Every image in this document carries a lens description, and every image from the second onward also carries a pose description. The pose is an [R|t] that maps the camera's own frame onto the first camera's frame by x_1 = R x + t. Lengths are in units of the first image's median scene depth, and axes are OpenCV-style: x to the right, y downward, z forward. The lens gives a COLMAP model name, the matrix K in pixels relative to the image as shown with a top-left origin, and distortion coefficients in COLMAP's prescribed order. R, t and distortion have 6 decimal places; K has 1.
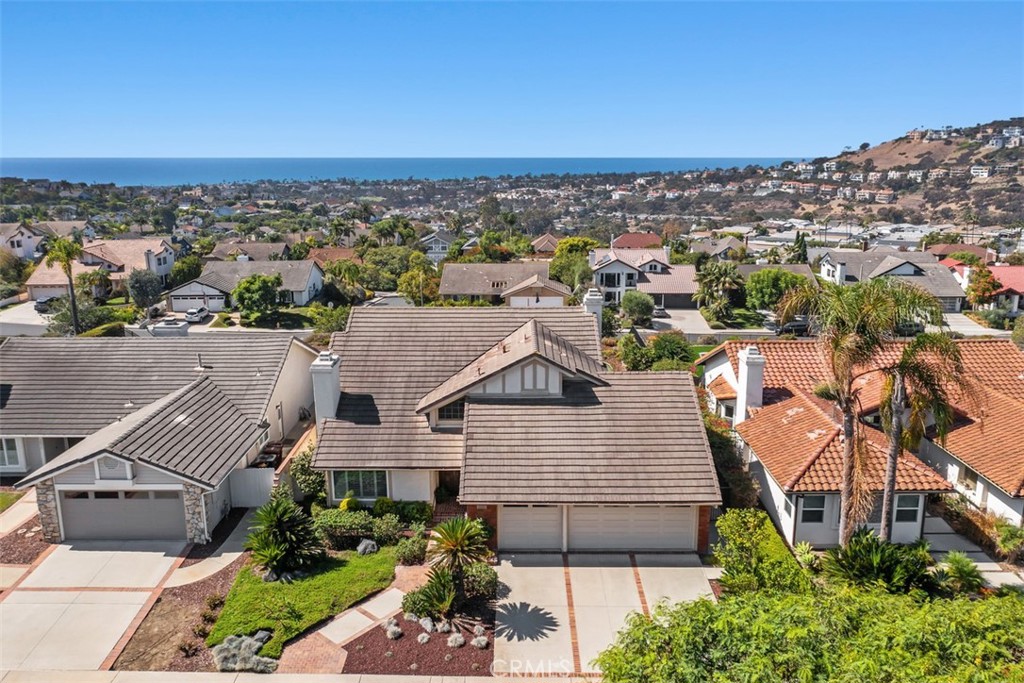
lens RADIAL K [[806.6, 0, 512.0], [0, 806.6, 341.5], [0, 0, 1]] dist [-0.008644, 0.002021]
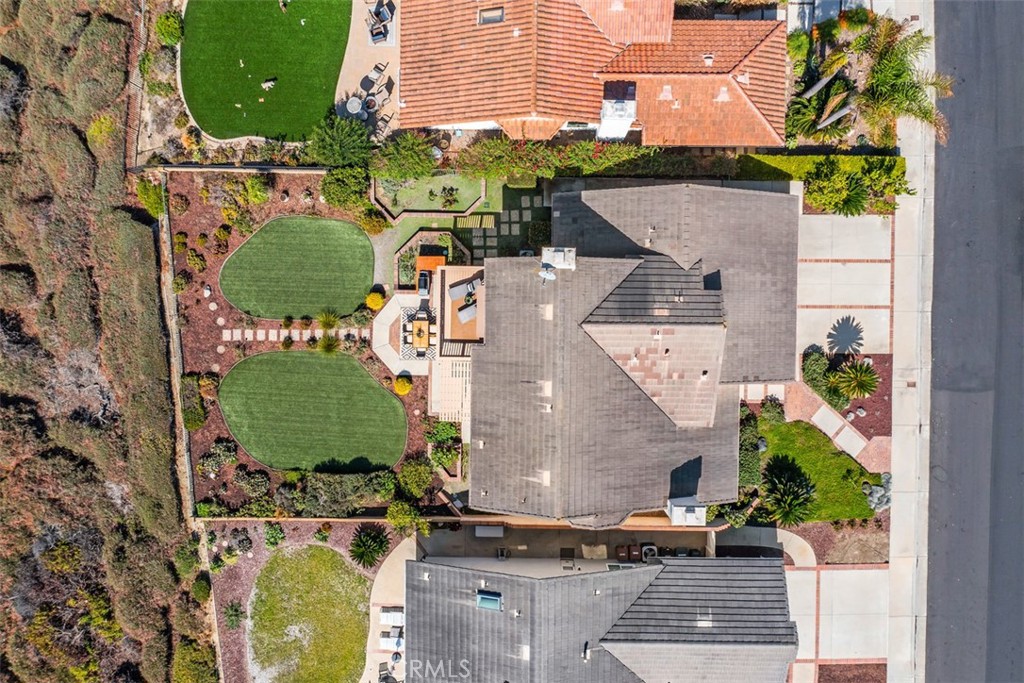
lens RADIAL K [[806.6, 0, 512.0], [0, 806.6, 341.5], [0, 0, 1]] dist [-0.008644, 0.002021]
pose [[-0.000991, -0.999787, -0.020622, 0.031791], [0.245146, -0.020235, 0.969275, -1.162977], [-0.969486, -0.004095, 0.245114, 1.026425]]
